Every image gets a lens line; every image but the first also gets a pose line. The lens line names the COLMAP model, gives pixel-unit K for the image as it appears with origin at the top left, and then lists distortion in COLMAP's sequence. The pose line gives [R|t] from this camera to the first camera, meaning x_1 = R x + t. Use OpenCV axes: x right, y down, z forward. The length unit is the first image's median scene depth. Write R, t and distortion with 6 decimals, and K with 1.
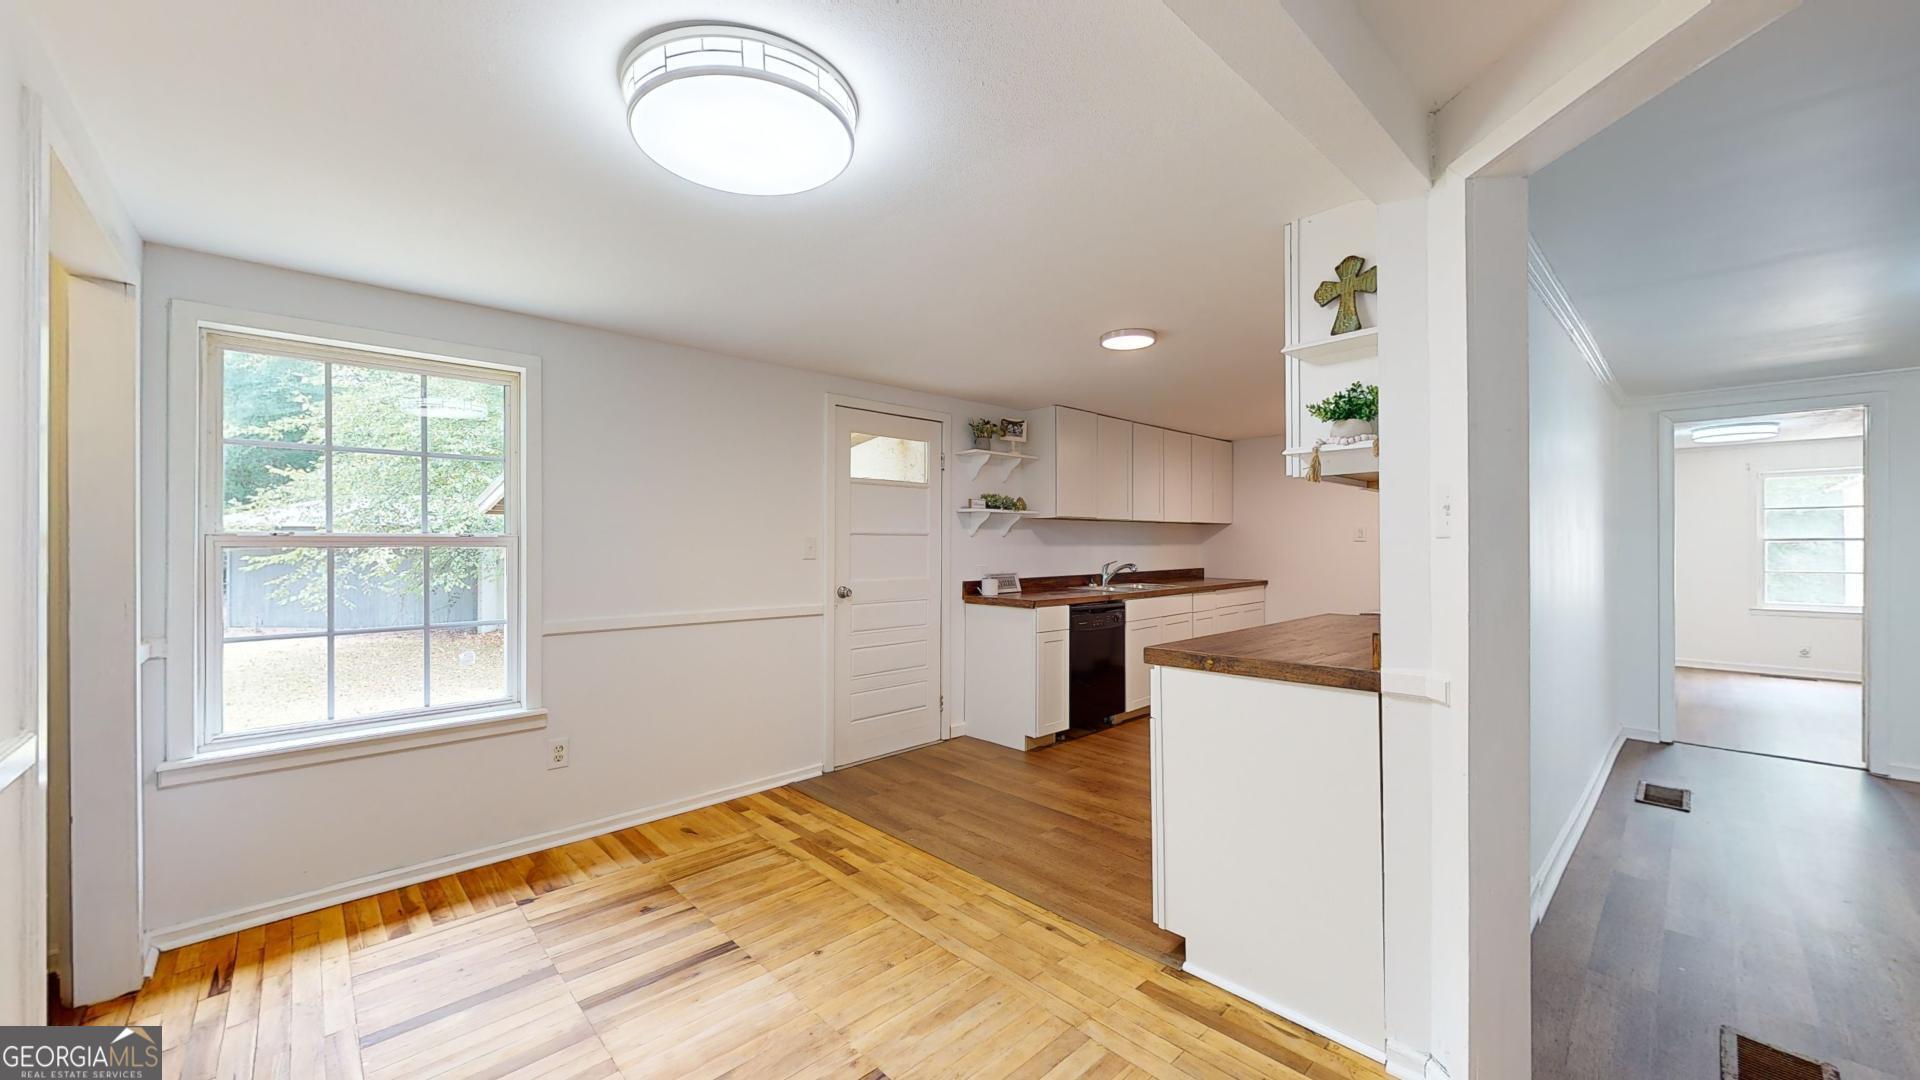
lens RADIAL K [[703.1, 0, 933.0], [0, 703.1, 569.0], [0, 0, 1]] dist [0.000571, -0.000194]
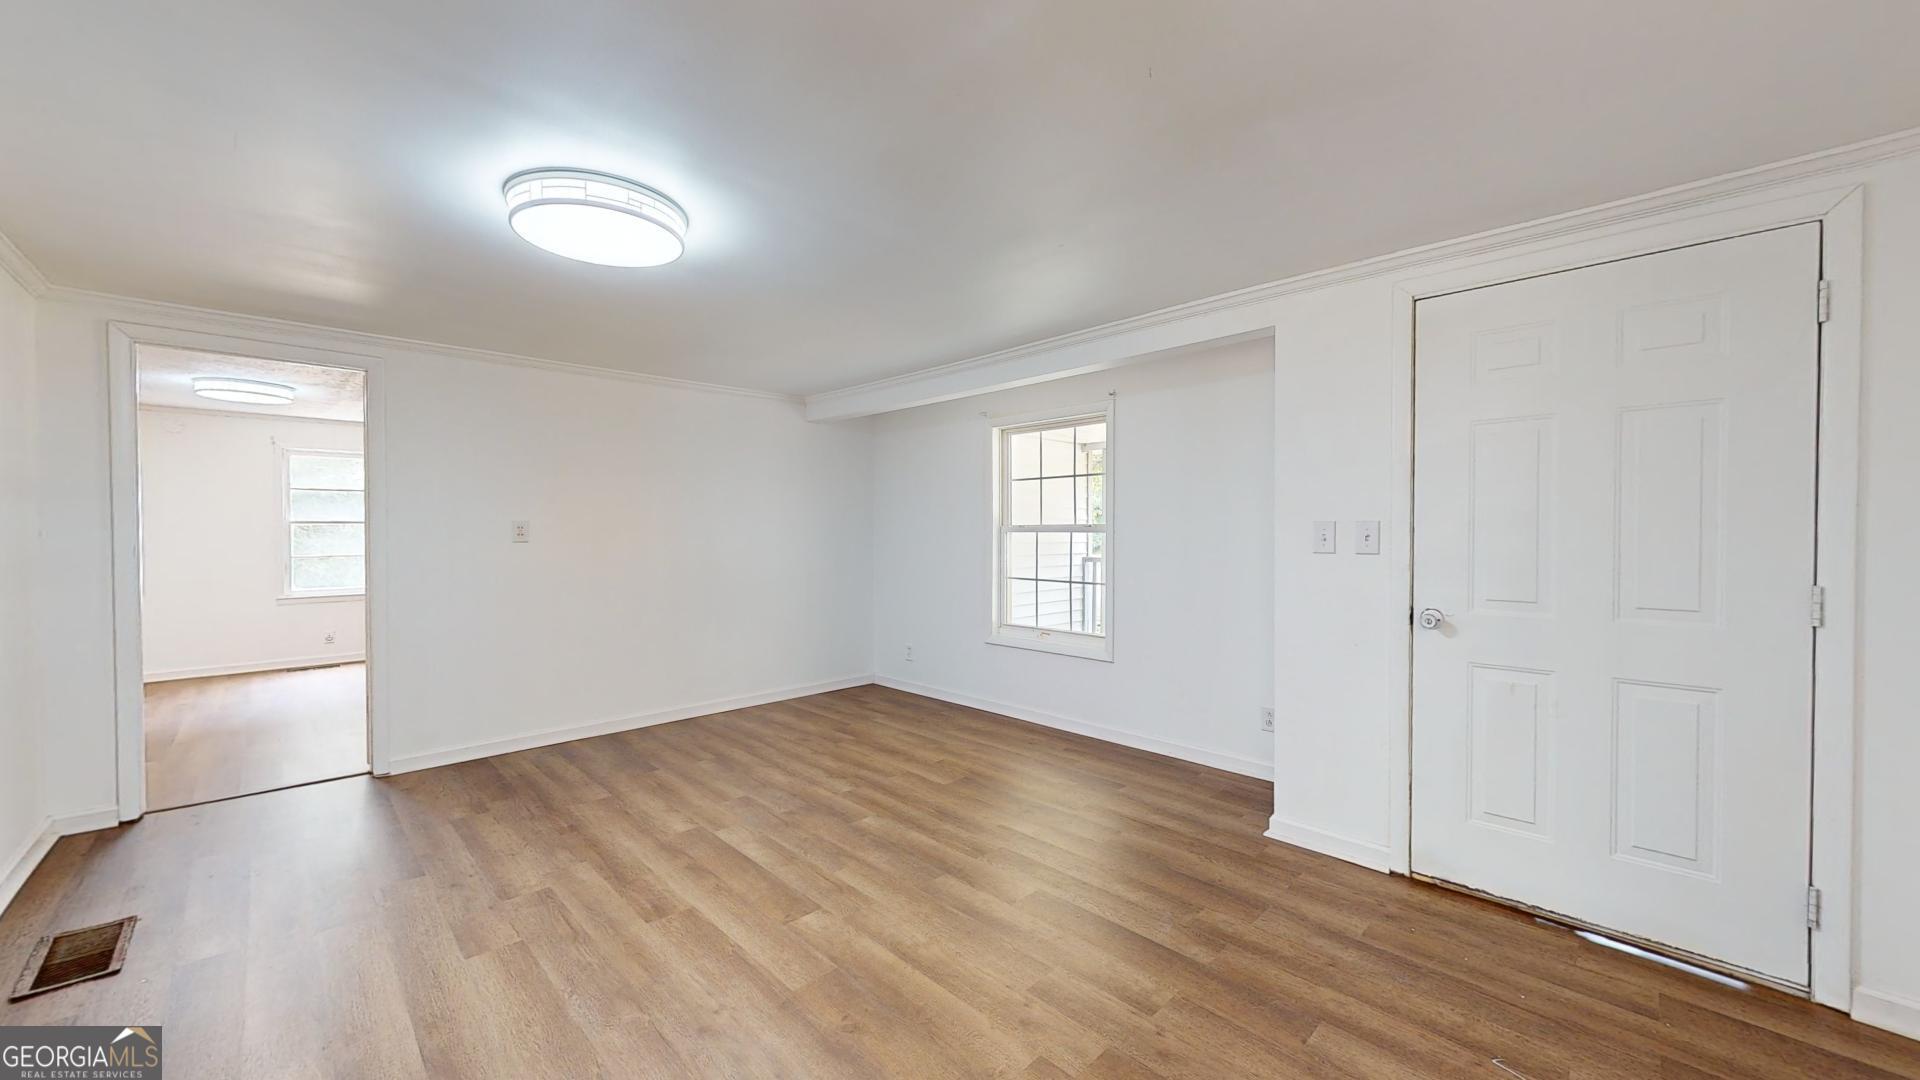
lens RADIAL K [[703.1, 0, 968.4], [0, 703.1, 544.7], [0, 0, 1]] dist [0.000571, -0.000194]
pose [[-0.038838, -0.020663, 0.999032, 0.370118], [0.027676, 0.999380, 0.021746, -0.013606], [-0.998862, 0.028494, -0.038242, 0.234883]]
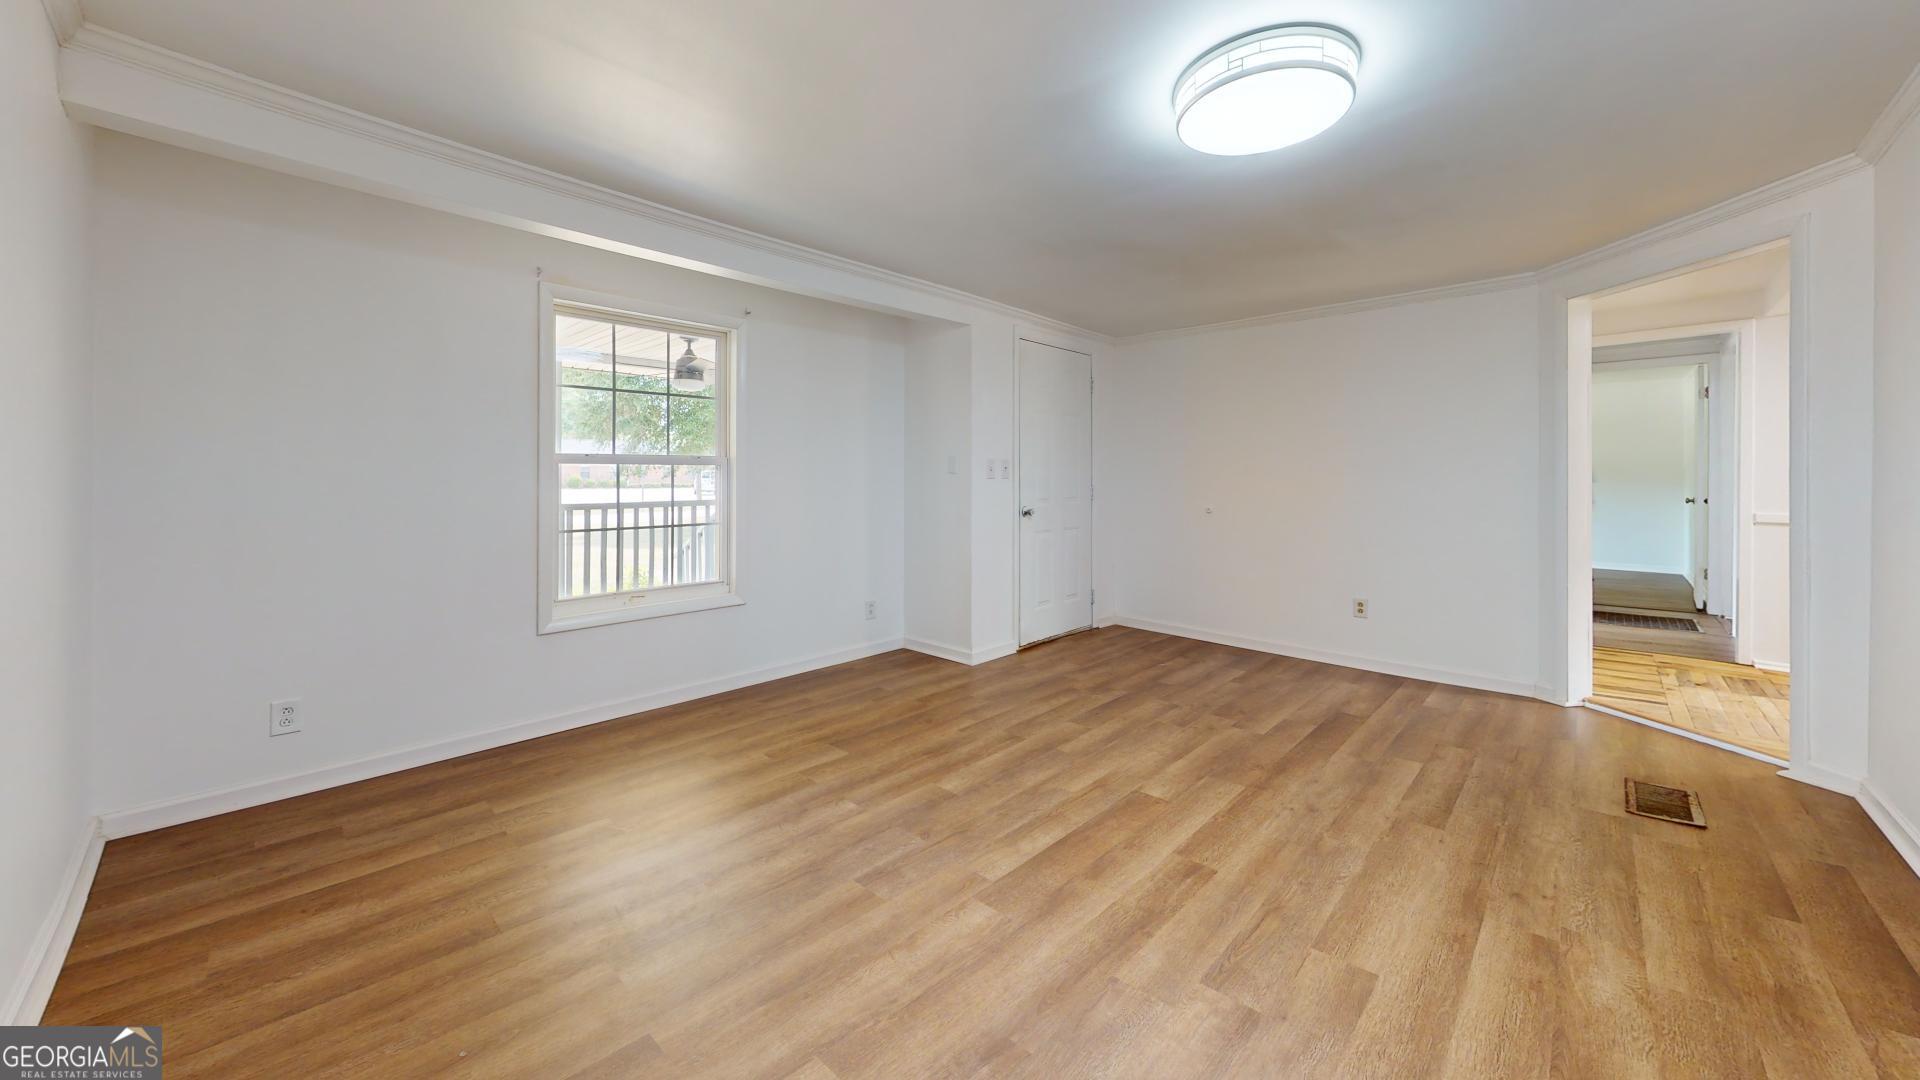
lens RADIAL K [[703.1, 0, 956.9], [0, 703.1, 541.0], [0, 0, 1]] dist [0.000571, -0.000194]
pose [[-0.996553, 0.008752, -0.082497, 1.172669], [0.000000, 0.994420, 0.105490, -0.000001], [0.082960, 0.105126, -0.990993, 0.952518]]
